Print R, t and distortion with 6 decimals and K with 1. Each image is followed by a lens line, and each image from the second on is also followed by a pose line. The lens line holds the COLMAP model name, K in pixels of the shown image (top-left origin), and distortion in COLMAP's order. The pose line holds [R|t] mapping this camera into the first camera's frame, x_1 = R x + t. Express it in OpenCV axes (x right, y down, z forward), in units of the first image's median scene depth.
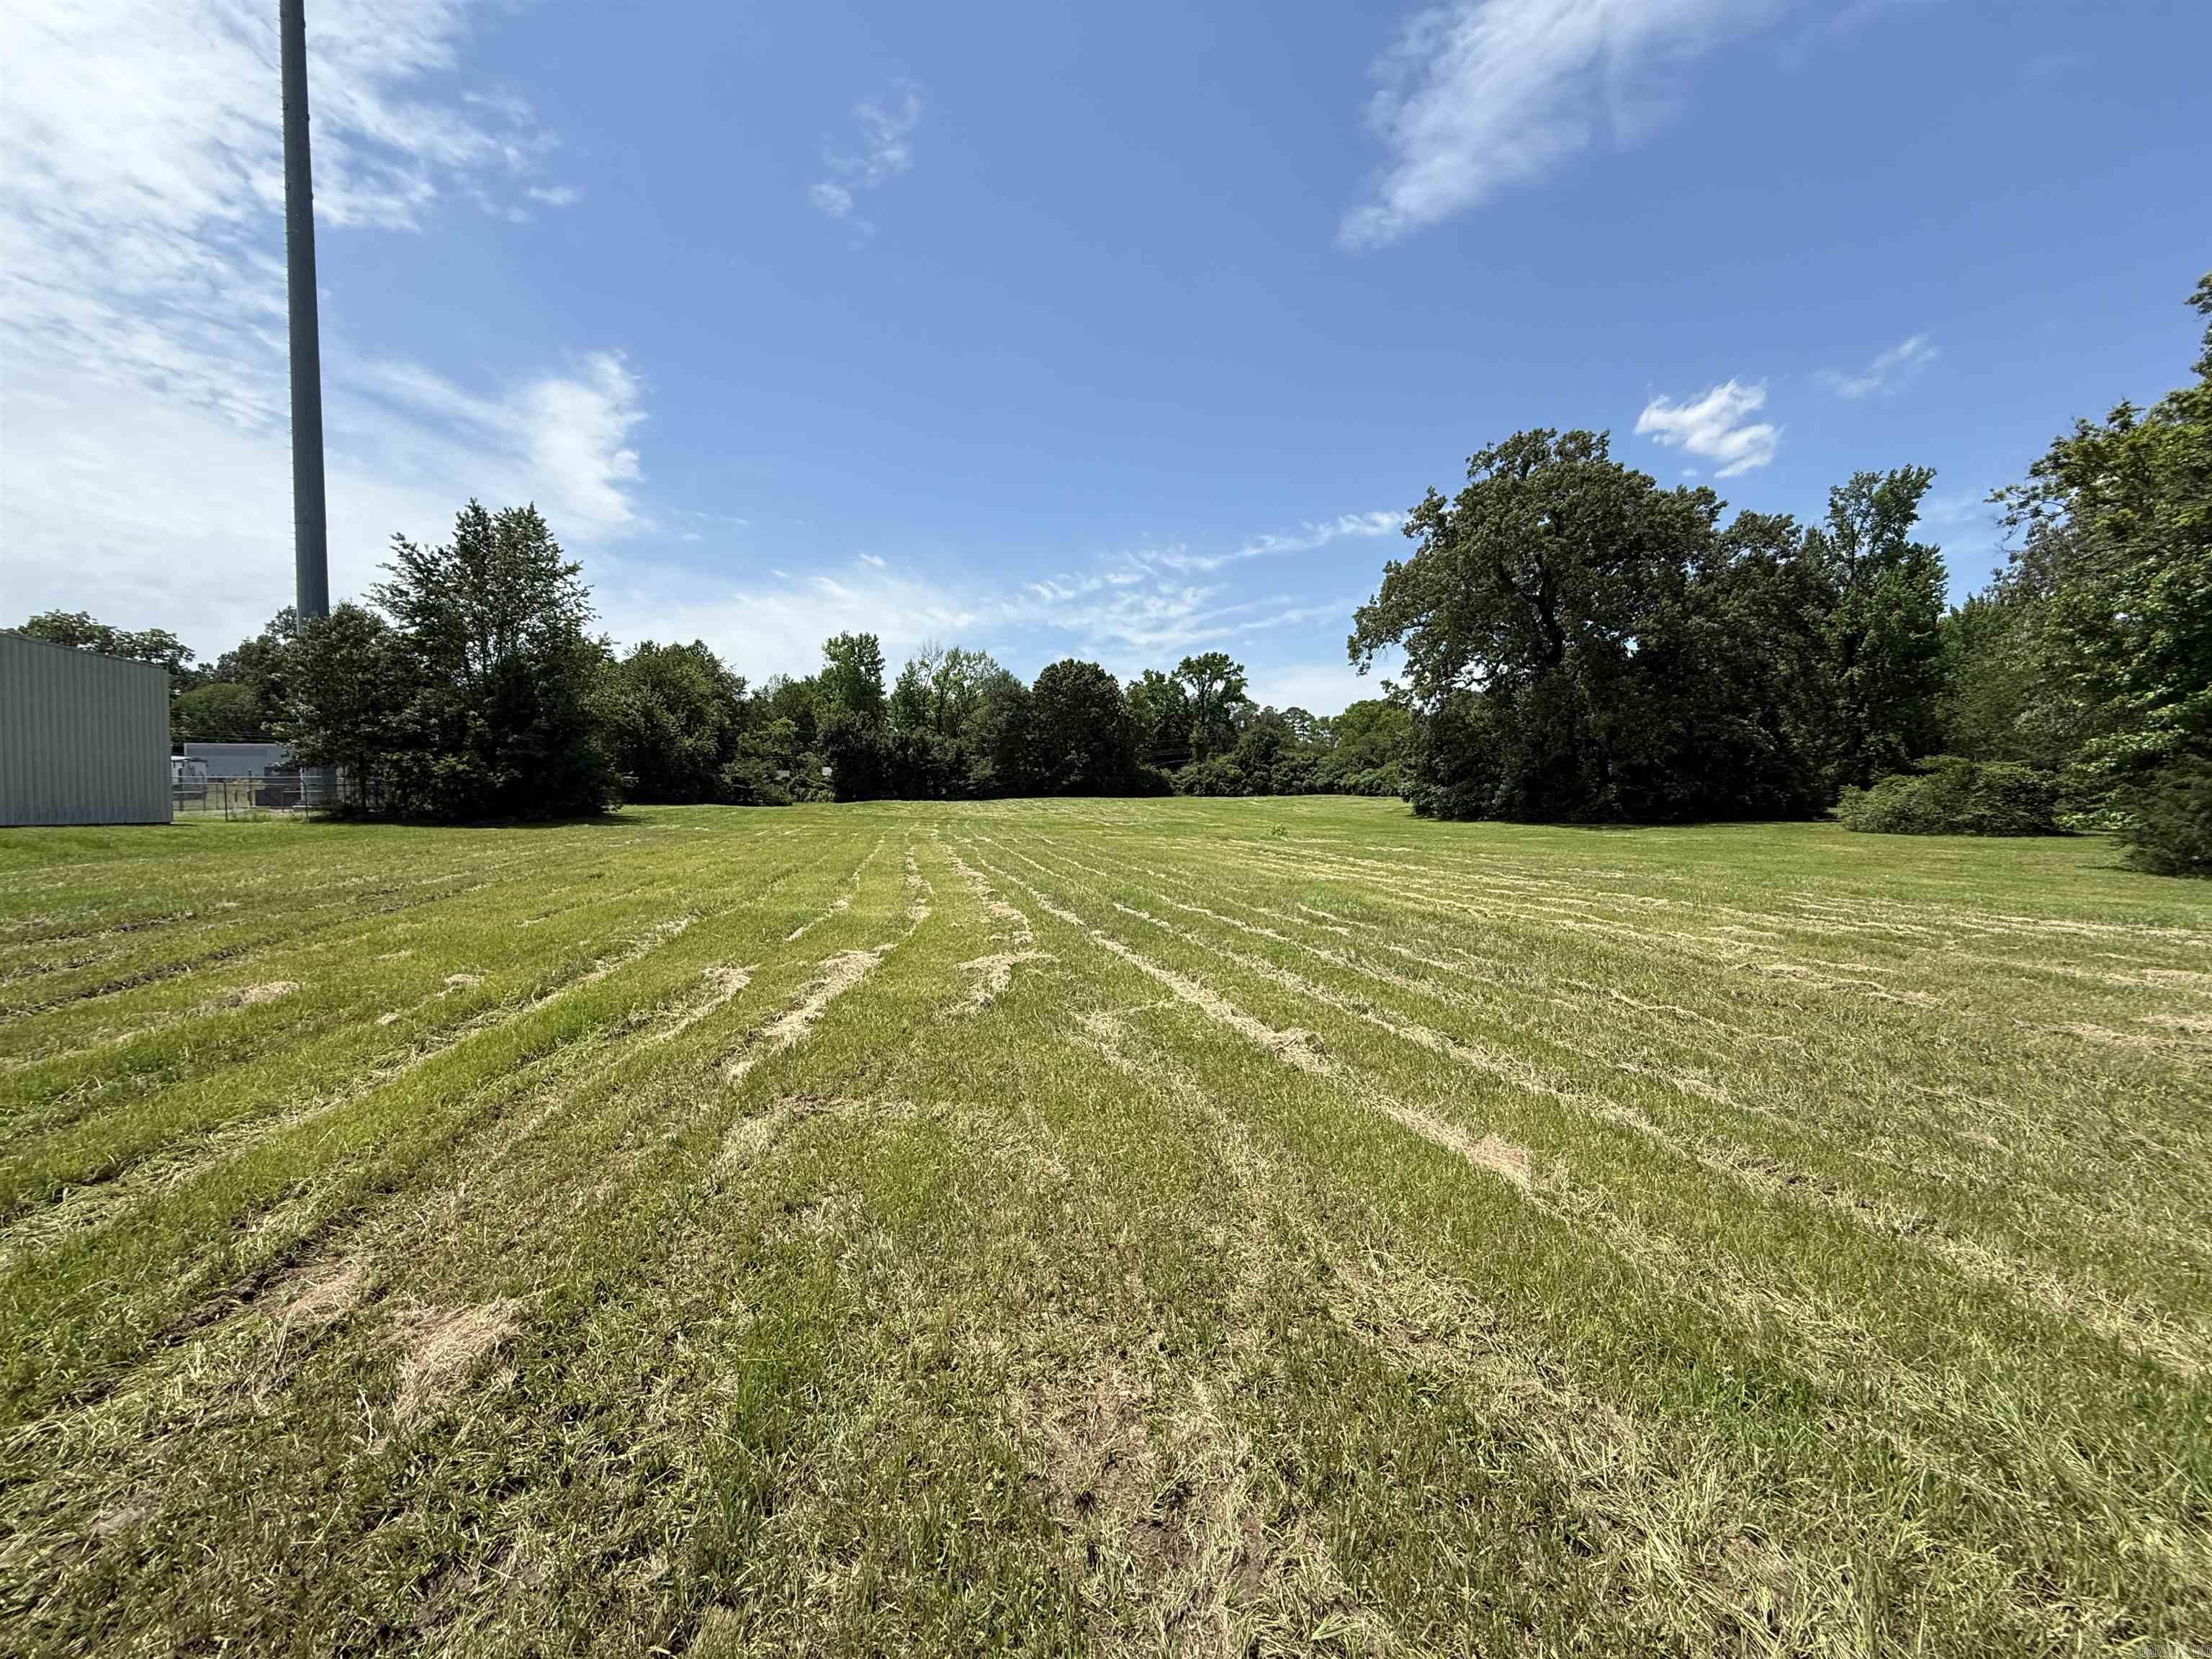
lens RADIAL K [[878.9, 0, 1093.2], [0, 878.9, 830.0], [0, 0, 1]] dist [-0.001433, 0.000114]
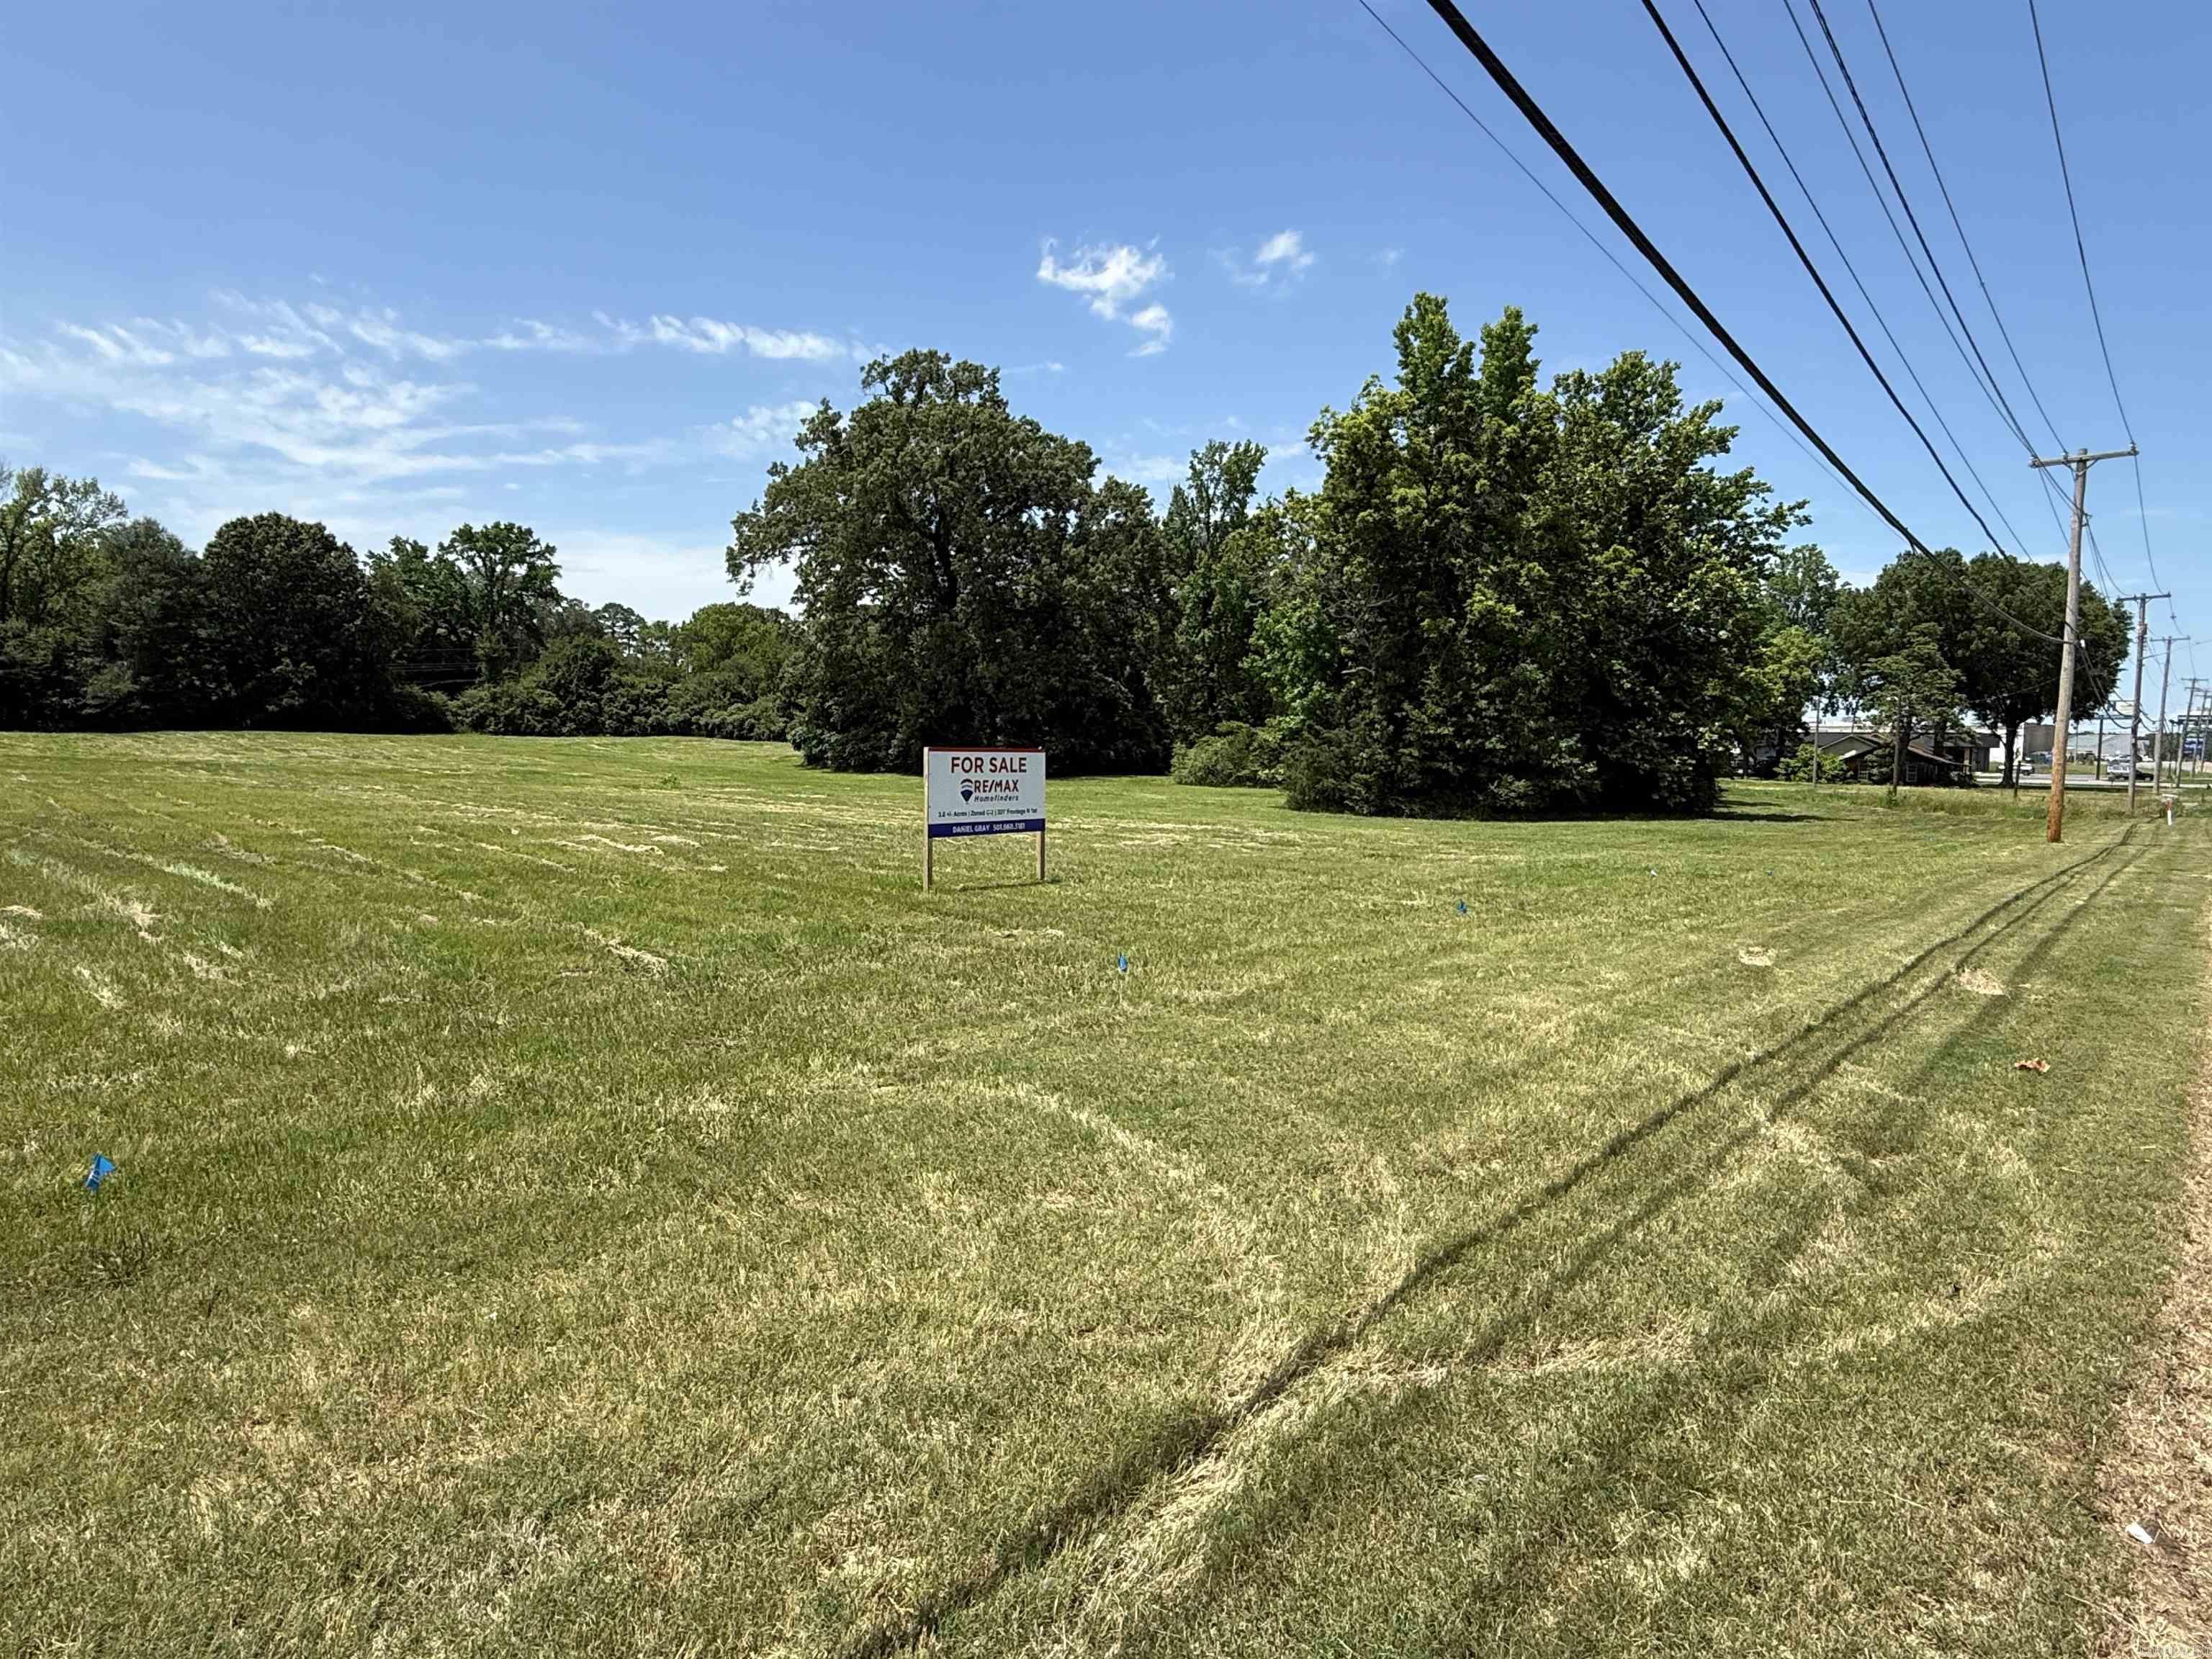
lens RADIAL K [[1330.9, 0, 1089.7], [0, 1330.9, 833.4], [0, 0, 1]] dist [0.004945, 0.000969]
pose [[0.836333, -0.016600, 0.547970, -0.119777], [-0.002720, 0.999404, 0.034427, 0.004151], [-0.548214, -0.030283, 0.835789, -0.251092]]
